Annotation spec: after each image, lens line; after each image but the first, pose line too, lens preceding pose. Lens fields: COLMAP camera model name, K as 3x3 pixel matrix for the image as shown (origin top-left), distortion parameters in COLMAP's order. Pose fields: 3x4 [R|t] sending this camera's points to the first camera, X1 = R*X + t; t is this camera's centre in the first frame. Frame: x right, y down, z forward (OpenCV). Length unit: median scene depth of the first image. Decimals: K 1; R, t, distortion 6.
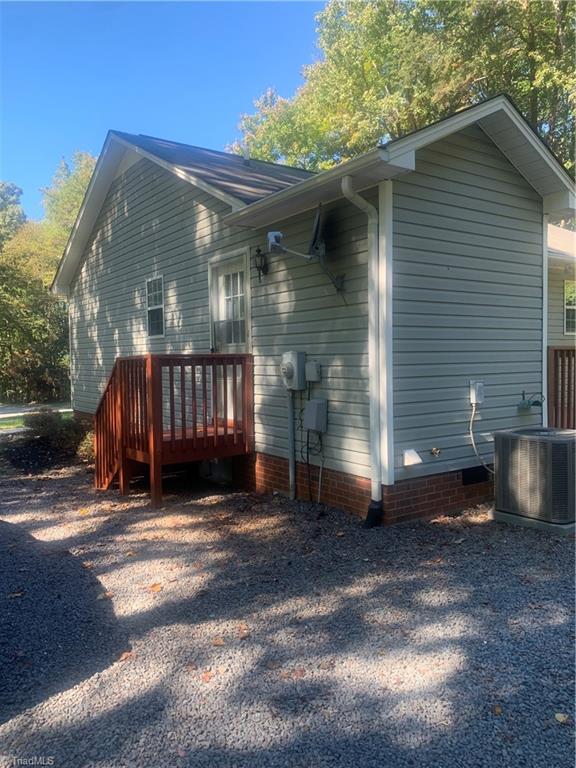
lens RADIAL K [[584.0, 0, 288.0], [0, 584.0, 384.0], [0, 0, 1]] dist [0.054730, -0.090075]
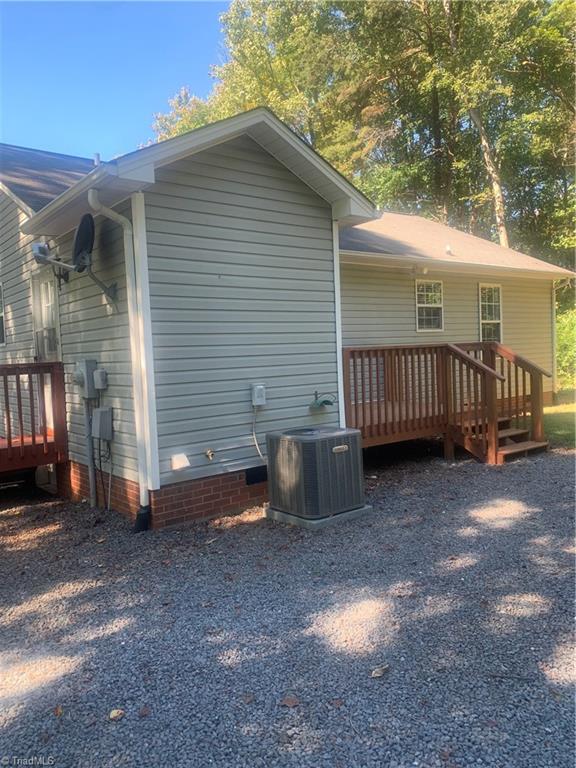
lens RADIAL K [[581.7, 0, 288.0], [0, 581.7, 384.0], [0, 0, 1]] dist [0.076662, -0.143518]
pose [[0.997390, -0.031820, 0.064806, 0.280165], [0.031433, 0.999482, 0.006973, -0.009765], [-0.064994, -0.004918, 0.997874, -0.028068]]
